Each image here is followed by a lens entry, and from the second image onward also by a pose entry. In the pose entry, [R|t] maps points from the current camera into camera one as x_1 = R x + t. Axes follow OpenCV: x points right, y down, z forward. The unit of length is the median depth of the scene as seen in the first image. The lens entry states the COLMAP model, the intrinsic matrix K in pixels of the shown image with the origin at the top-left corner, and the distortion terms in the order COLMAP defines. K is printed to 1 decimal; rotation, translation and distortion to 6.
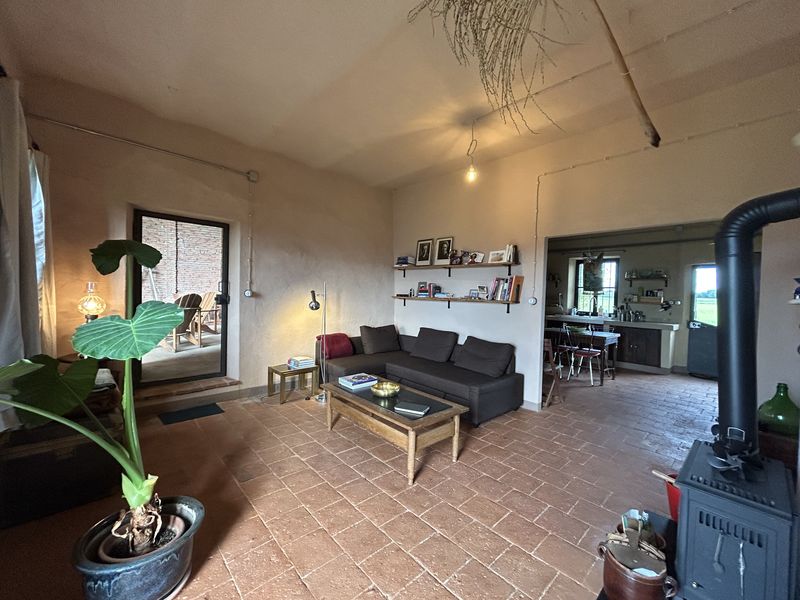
lens RADIAL K [[314.3, 0, 399.7], [0, 314.3, 298.1], [0, 0, 1]] dist [-0.003337, 0.000020]
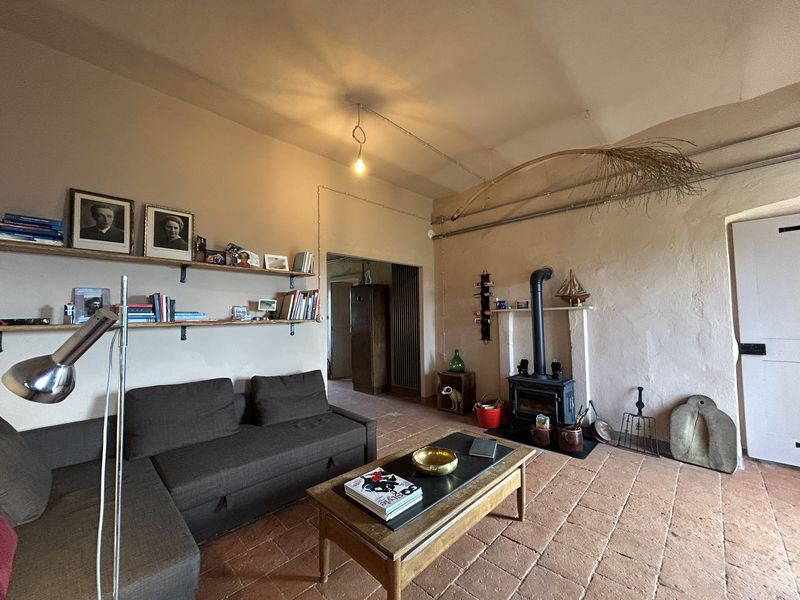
lens RADIAL K [[314.3, 0, 399.9], [0, 314.3, 301.3], [0, 0, 1]] dist [-0.003337, 0.000020]
pose [[-0.044838, 0.024097, 0.998704, -0.408078], [0.040675, 0.998924, -0.022276, -0.008598], [-0.998166, 0.039624, -0.045770, 0.657046]]
